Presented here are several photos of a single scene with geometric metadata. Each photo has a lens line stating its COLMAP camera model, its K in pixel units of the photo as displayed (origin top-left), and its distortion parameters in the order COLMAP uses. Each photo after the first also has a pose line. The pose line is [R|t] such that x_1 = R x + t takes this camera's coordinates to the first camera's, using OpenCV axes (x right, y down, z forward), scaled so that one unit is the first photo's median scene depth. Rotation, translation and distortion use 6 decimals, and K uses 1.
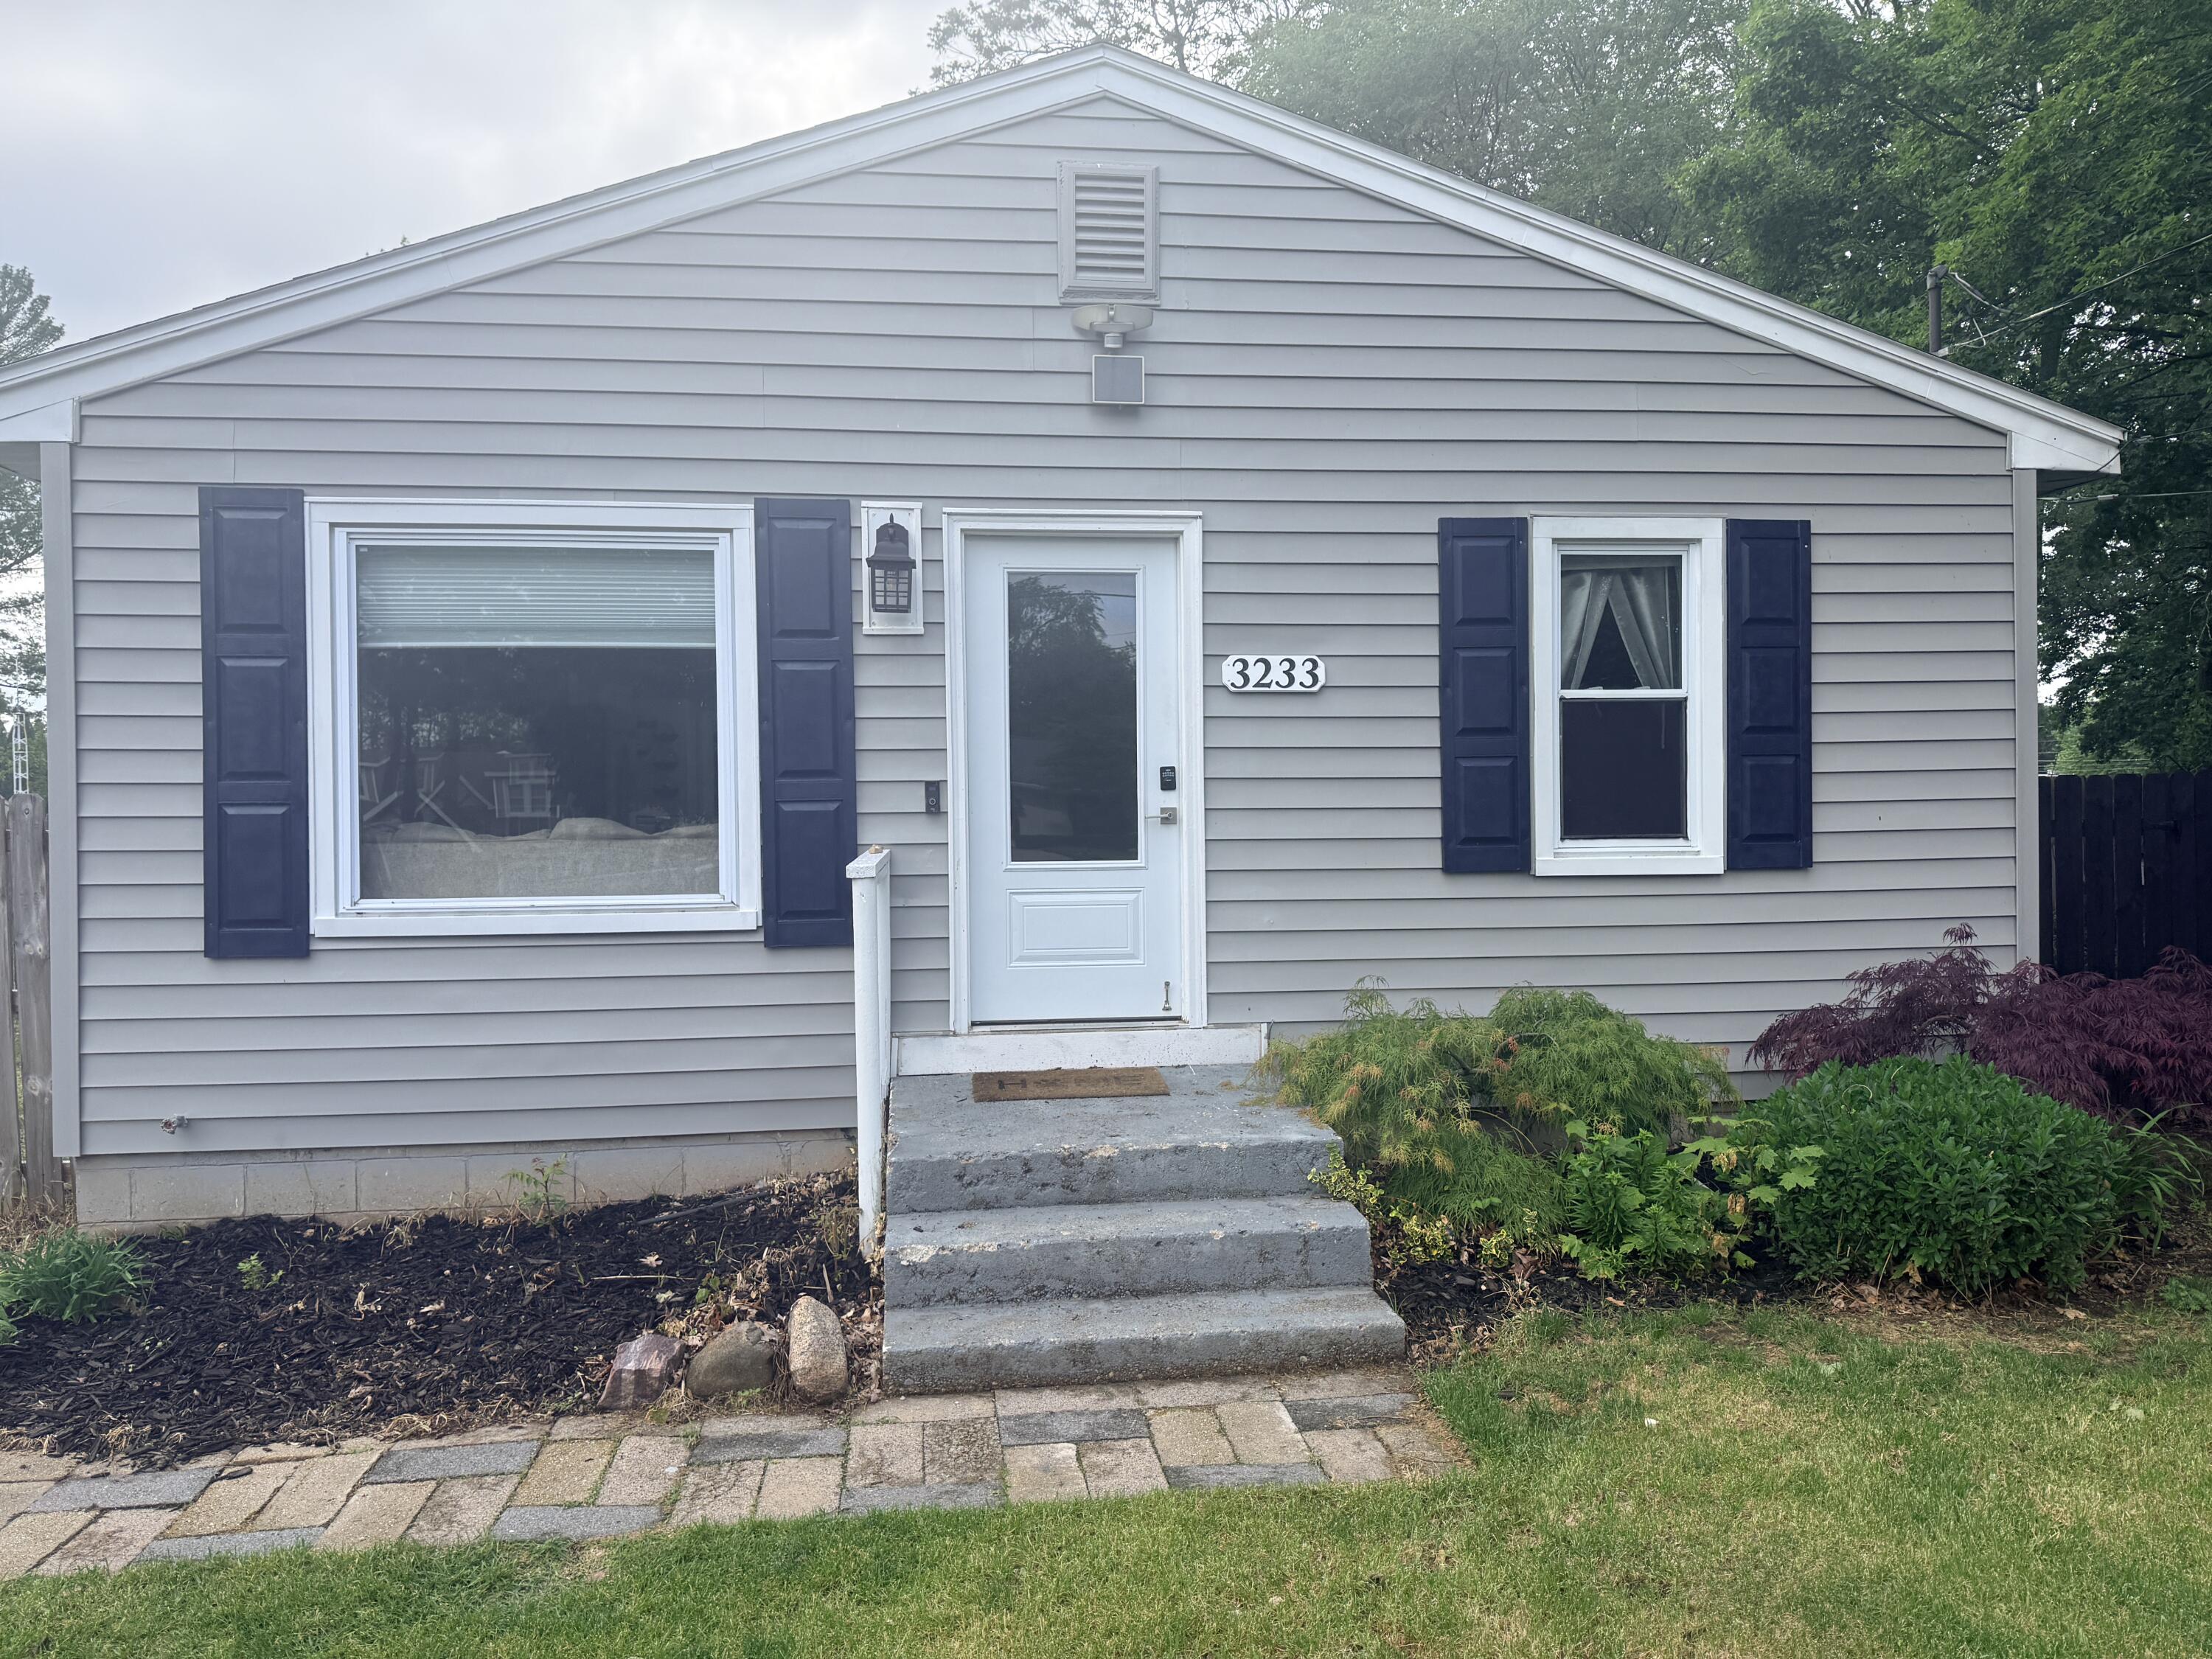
lens RADIAL K [[1546.1, 0, 1104.8], [0, 1546.1, 825.0], [0, 0, 1]] dist [0.045935, -0.000082]
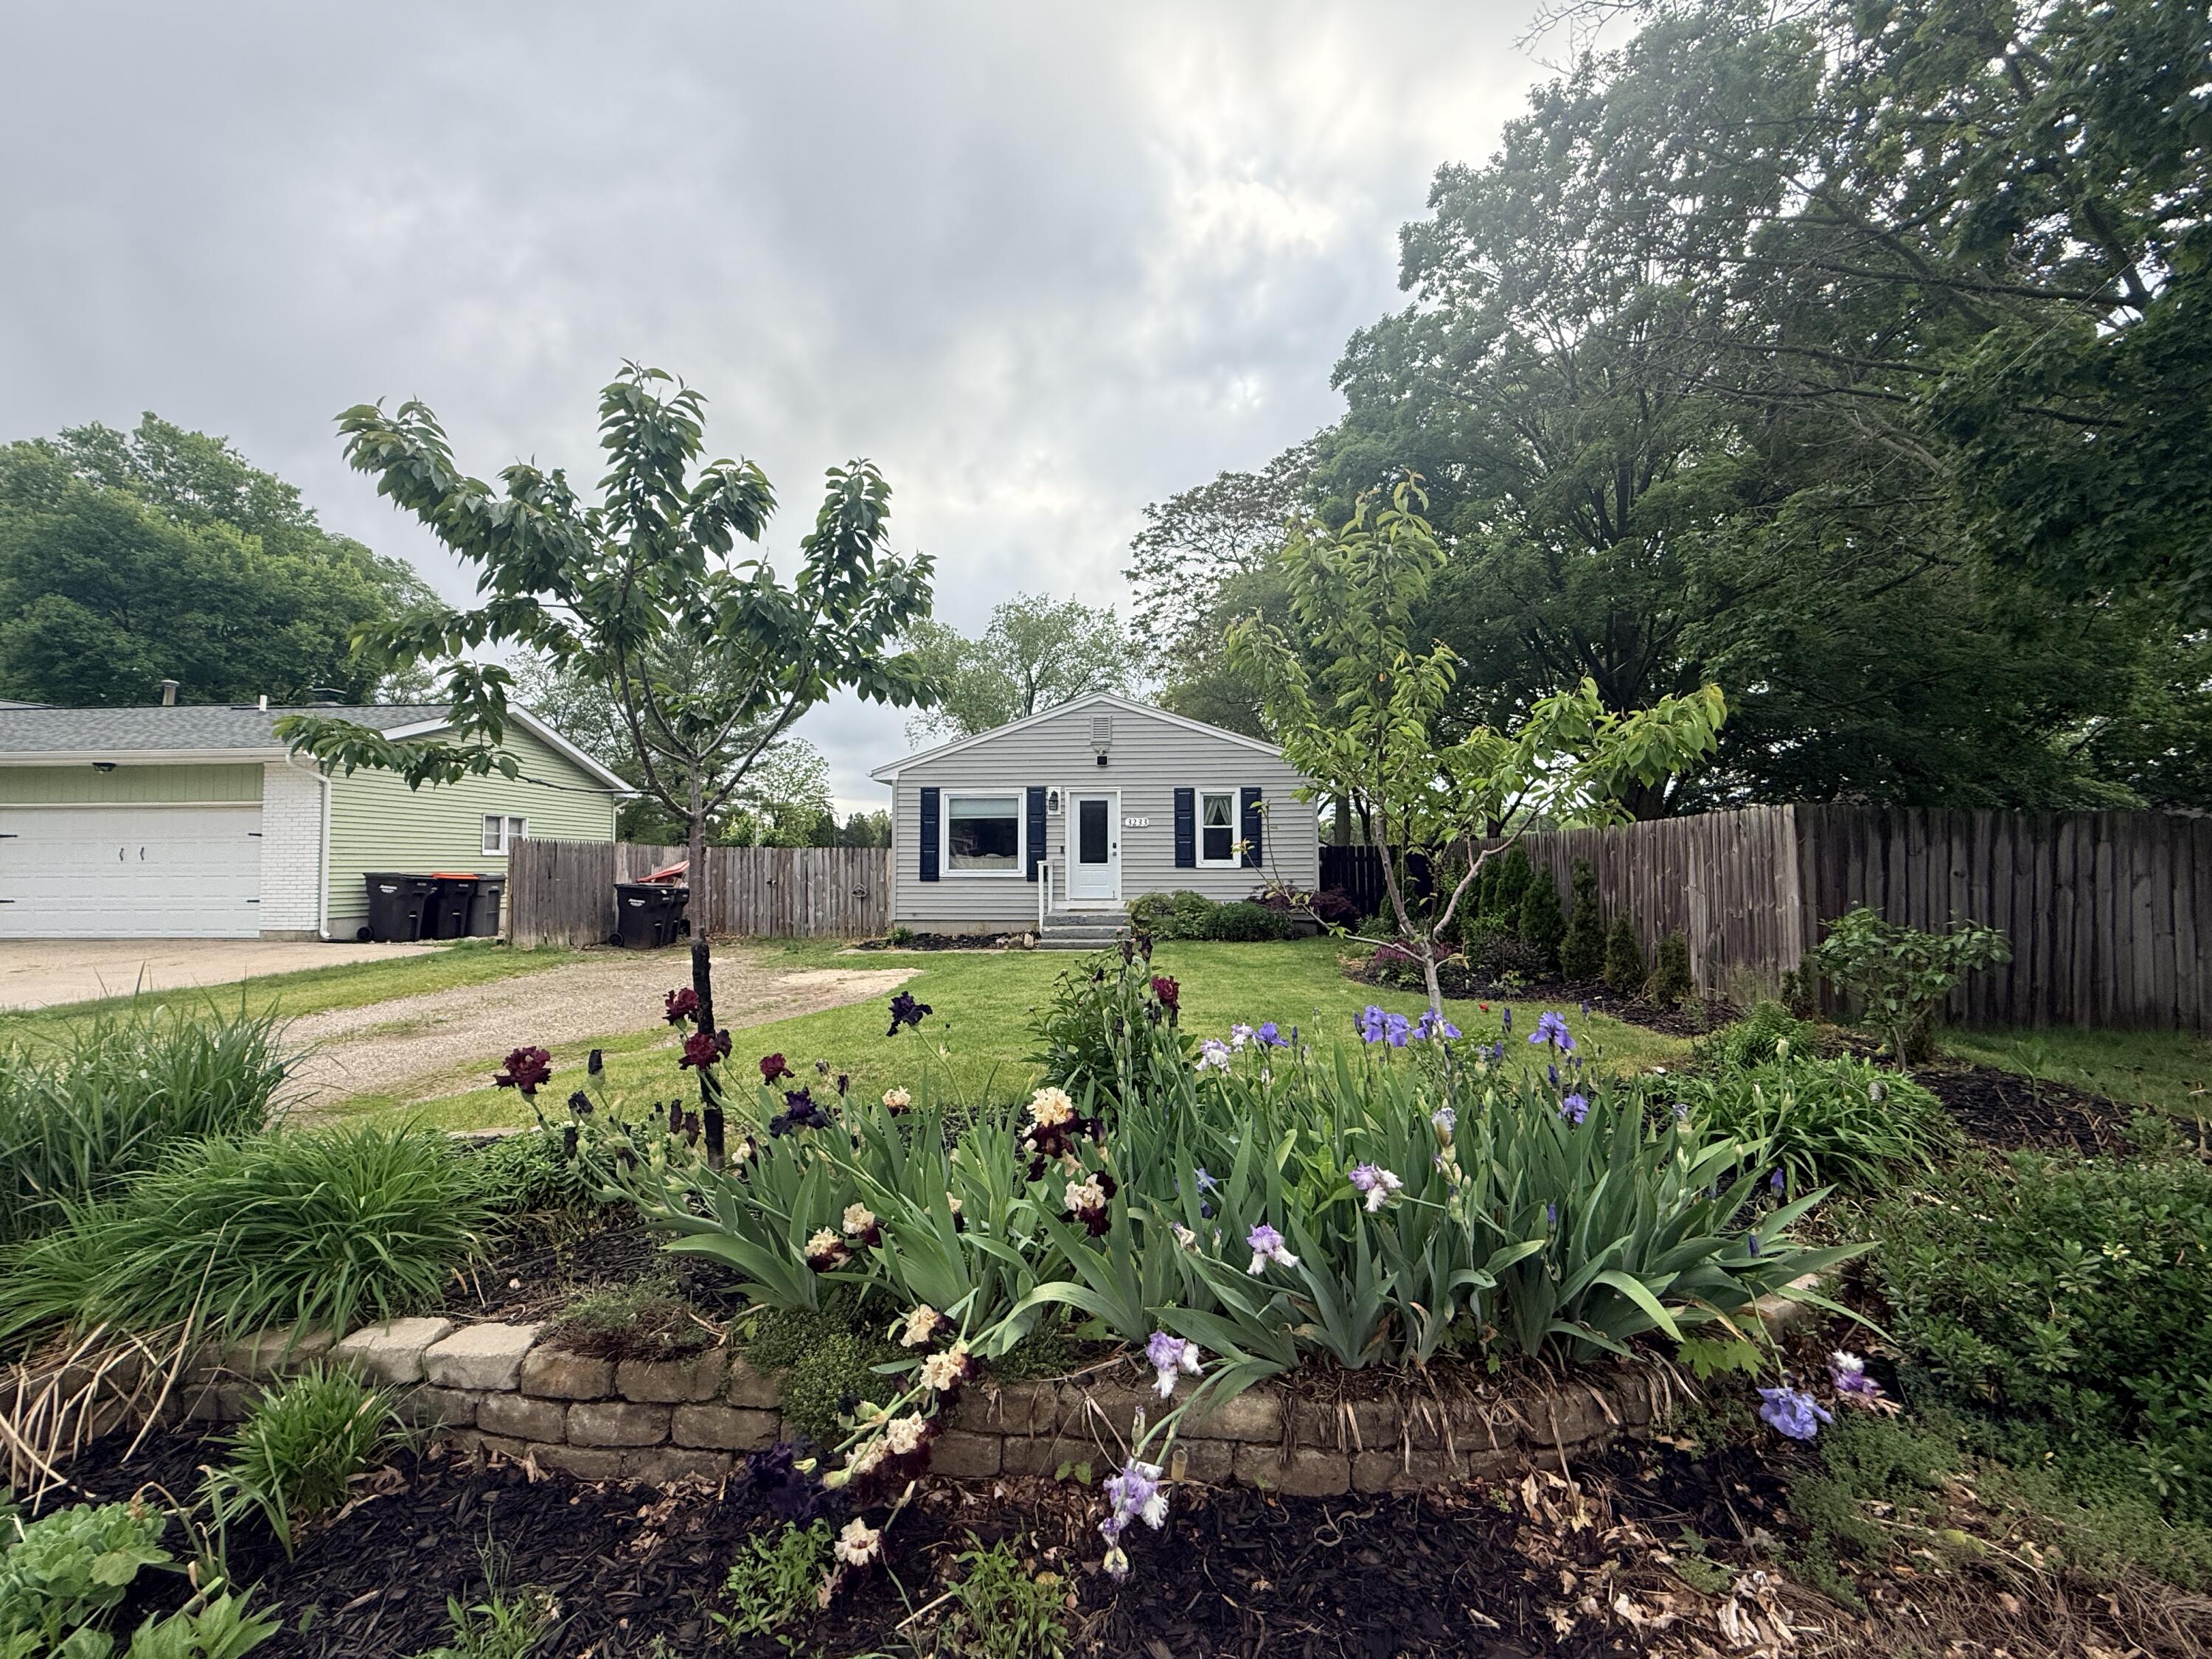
lens RADIAL K [[890.9, 0, 1104.4], [0, 890.9, 832.3], [0, 0, 1]] dist [0.003666, -0.001388]
pose [[0.981595, 0.000558, -0.190972, 0.523518], [-0.009499, 0.998901, -0.045903, 0.052282], [0.190736, 0.046872, 0.980522, -1.606938]]
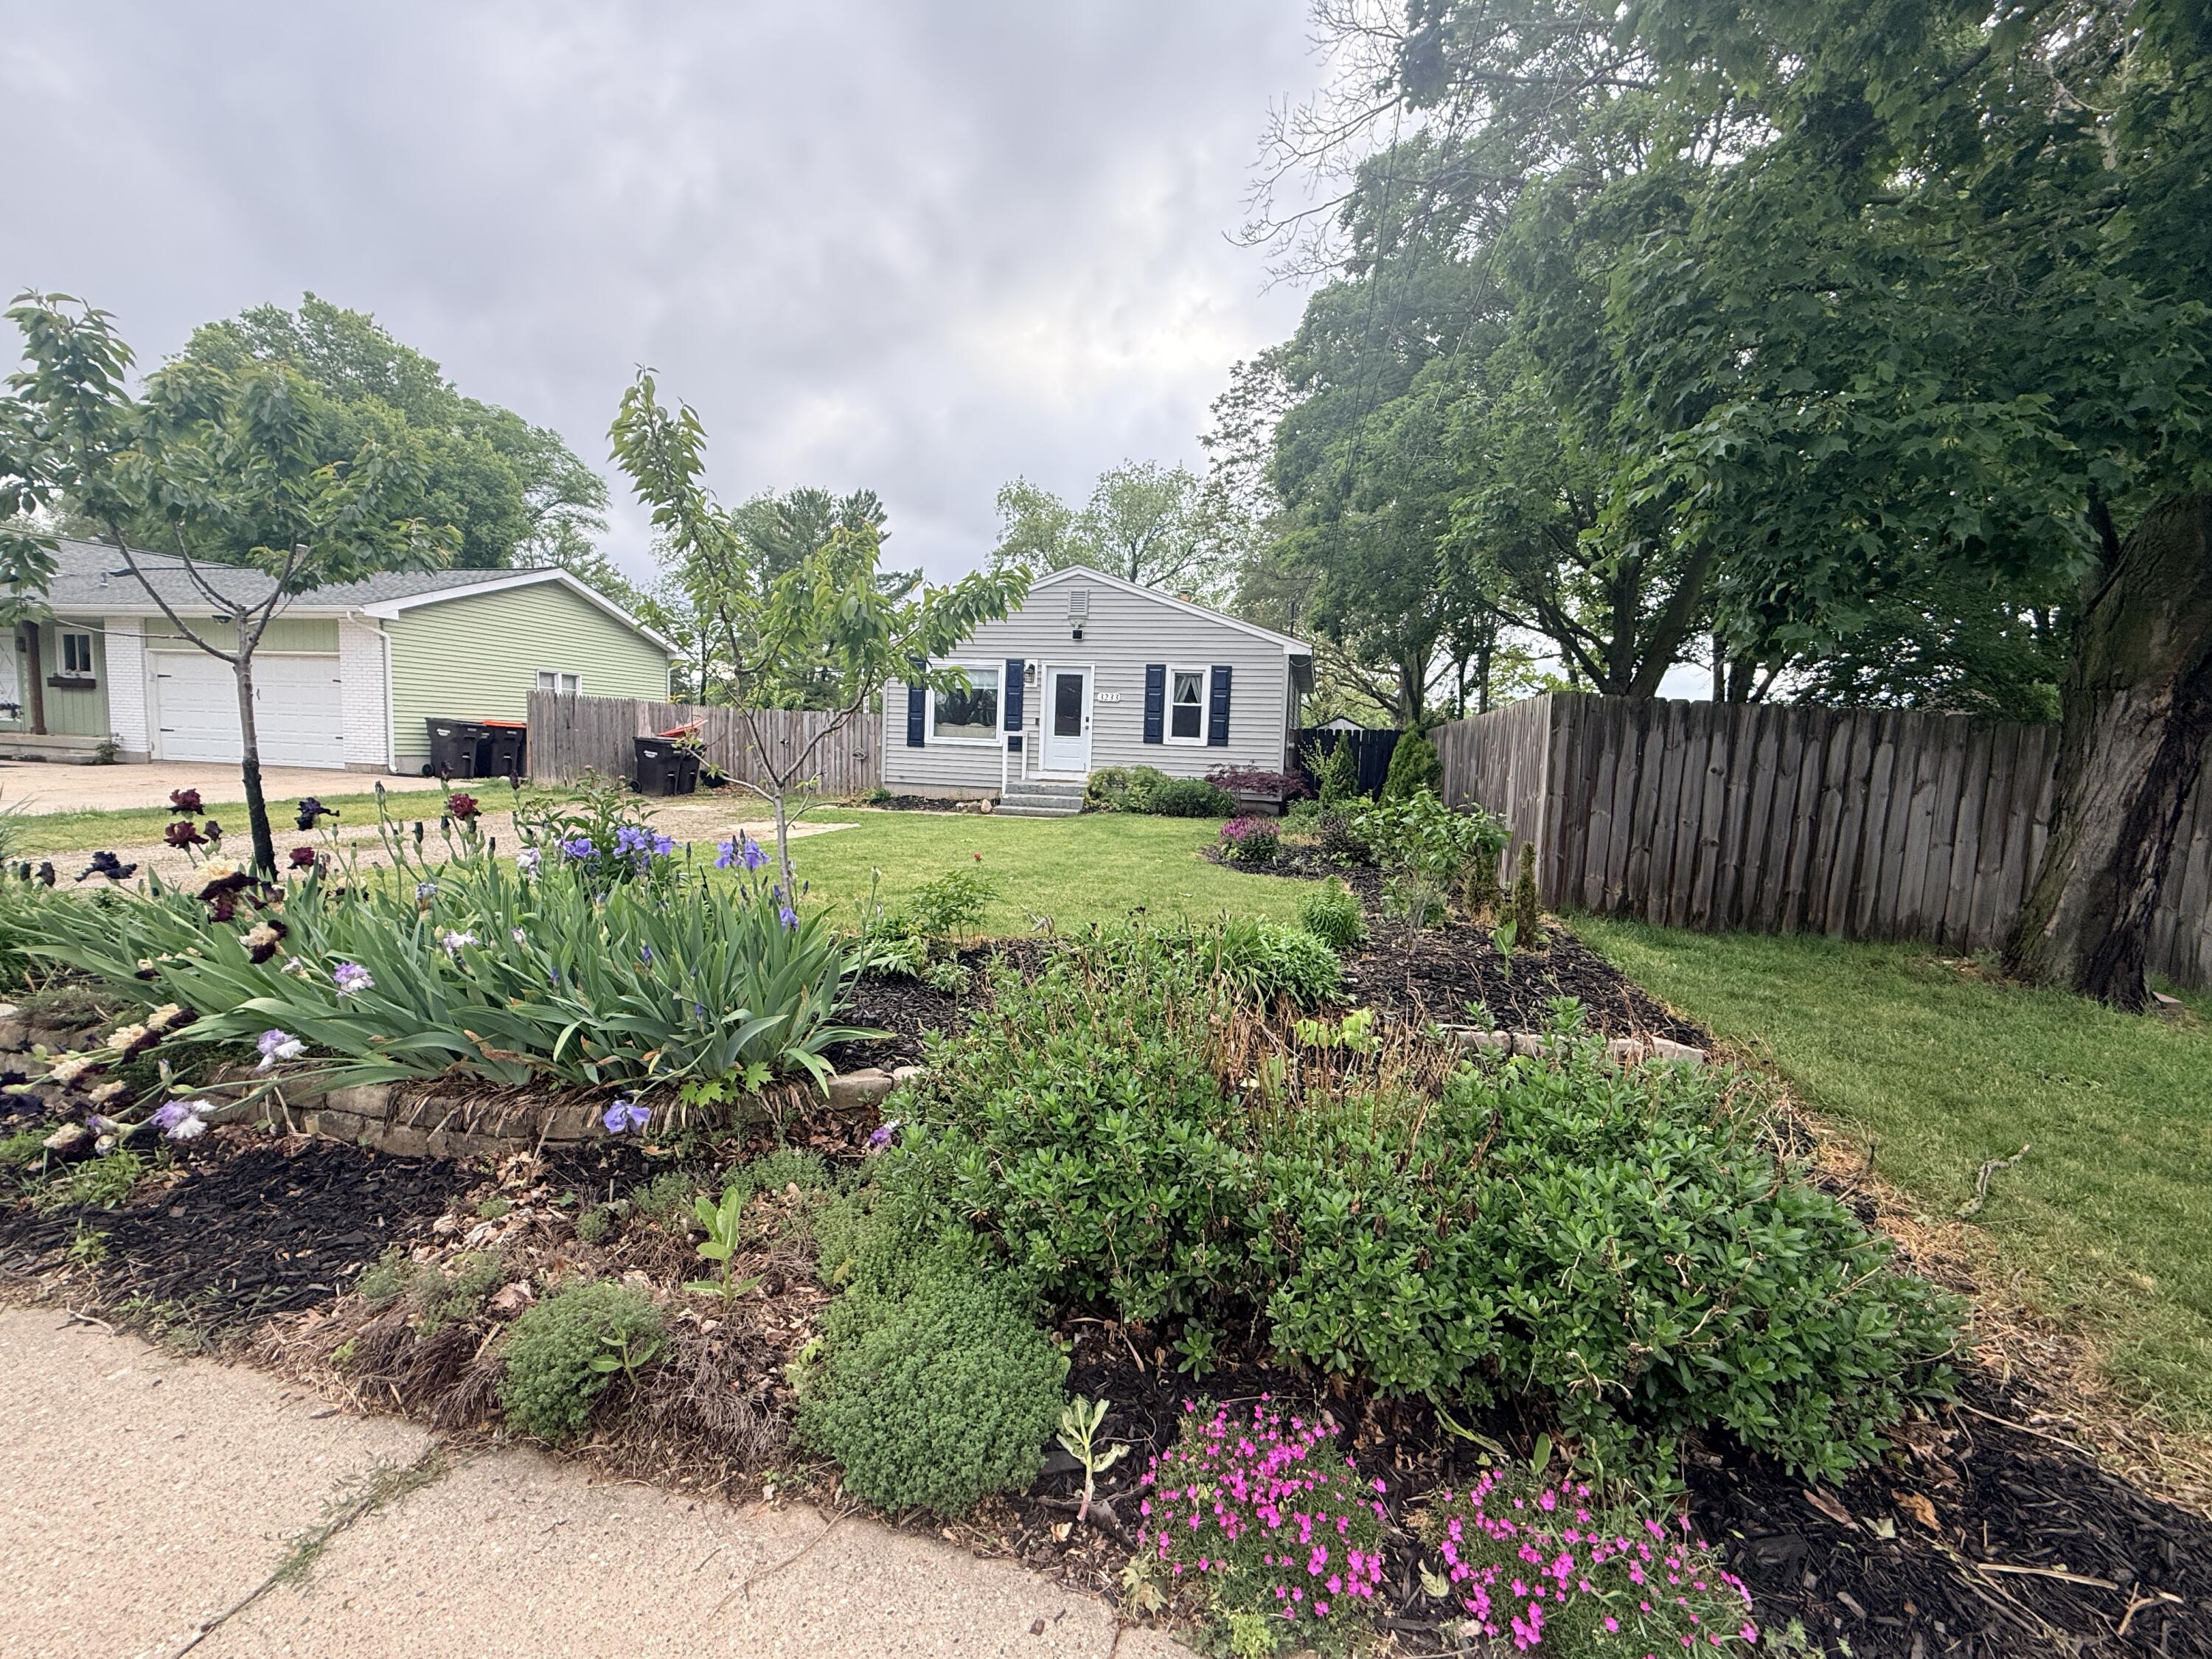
lens RADIAL K [[890.9, 0, 1106.7], [0, 890.9, 823.7], [0, 0, 1]] dist [0.003666, -0.001388]
pose [[0.941425, 0.076877, -0.328342, 1.023725], [-0.051841, 0.995087, 0.084346, 0.053731], [0.333213, -0.062384, 0.940785, -1.556248]]
